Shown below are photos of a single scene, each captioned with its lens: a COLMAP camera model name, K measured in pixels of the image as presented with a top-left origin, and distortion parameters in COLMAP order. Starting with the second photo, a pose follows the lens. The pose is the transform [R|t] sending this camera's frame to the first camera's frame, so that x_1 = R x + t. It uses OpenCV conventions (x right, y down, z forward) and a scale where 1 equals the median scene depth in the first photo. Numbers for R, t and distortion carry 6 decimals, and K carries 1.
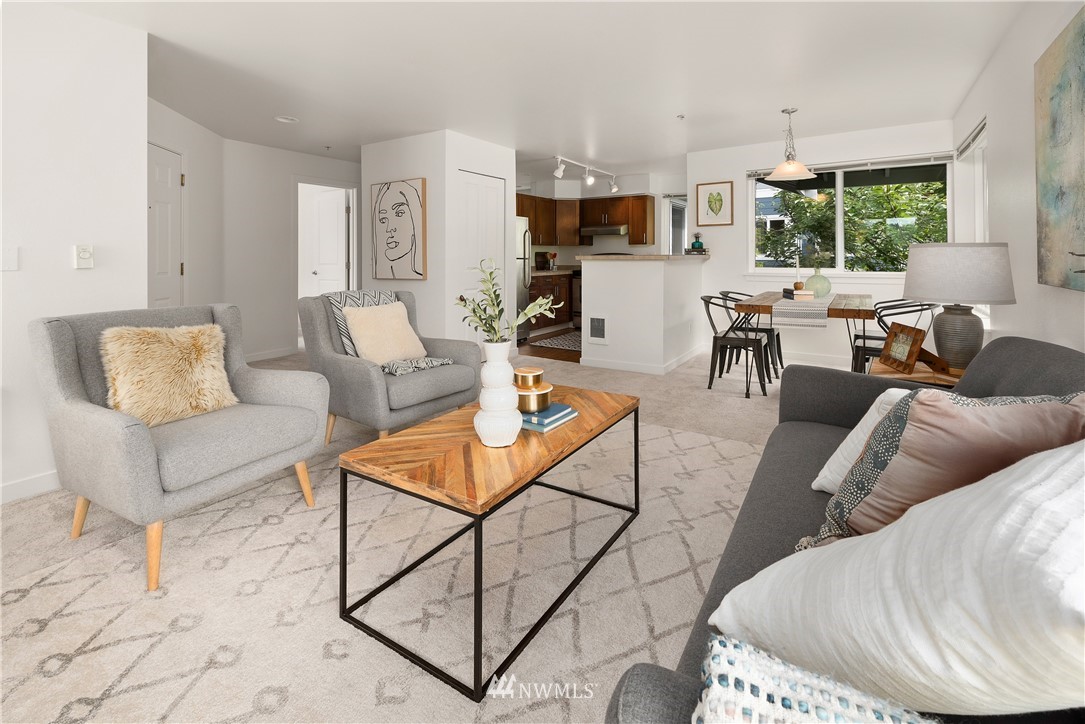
lens RADIAL K [[462.0, 0, 509.5], [0, 462.0, 251.3], [0, 0, 1]] dist [0.003016, -0.001117]
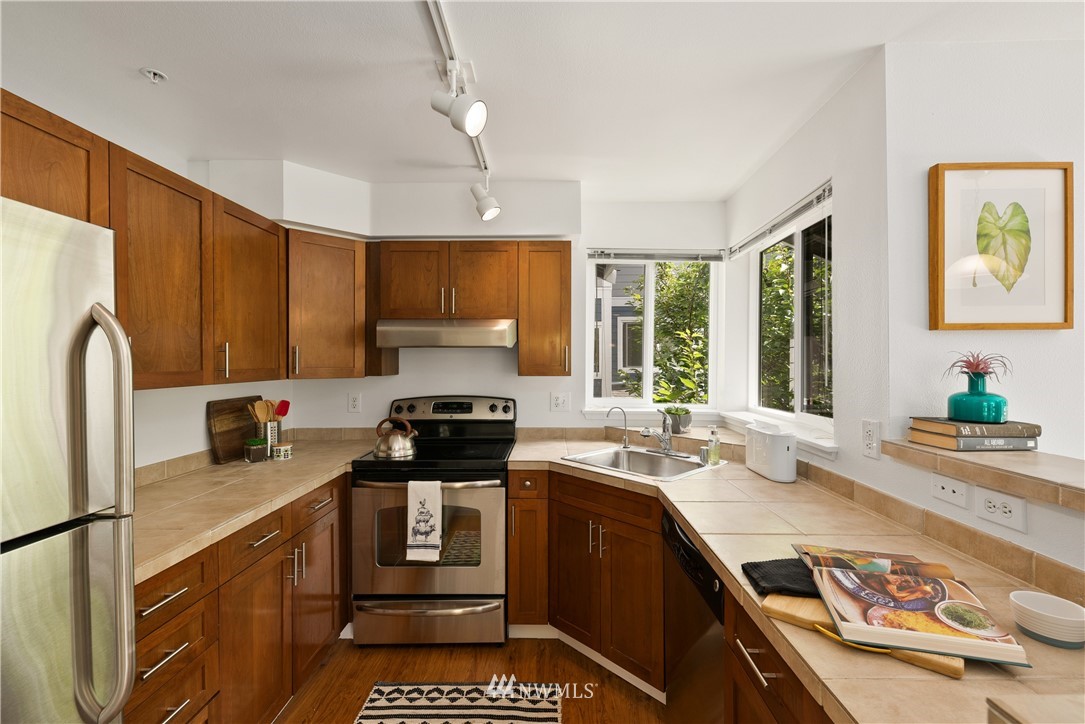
lens RADIAL K [[462.0, 0, 537.9], [0, 462.0, 362.4], [0, 0, 1]] dist [0.003016, -0.001117]
pose [[0.799063, -0.008995, 0.601180, 0.052920], [0.000135, 0.999891, 0.014782, -0.030323], [-0.601247, -0.011731, 0.798977, 0.719181]]
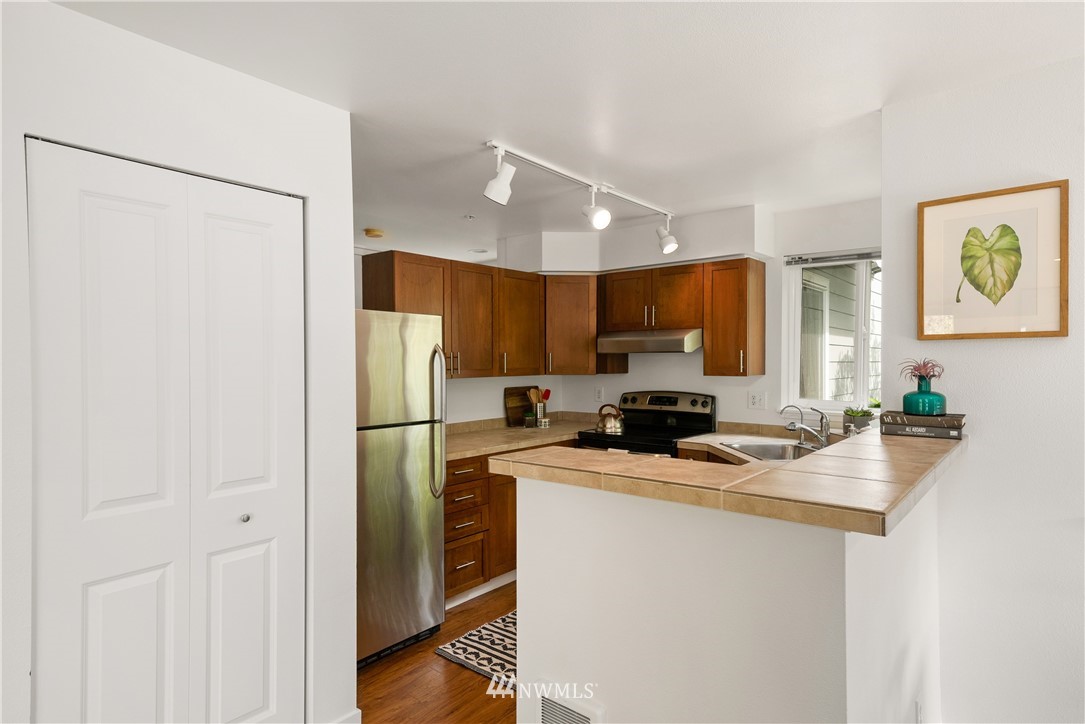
lens RADIAL K [[579.1, 0, 533.9], [0, 579.1, 365.1], [0, 0, 1]] dist [-0.001233, -0.000684]
pose [[0.998973, -0.008675, -0.044468, 0.125274], [0.009512, 0.999781, 0.018640, -0.036039], [0.044297, -0.019044, 0.998837, 0.460551]]
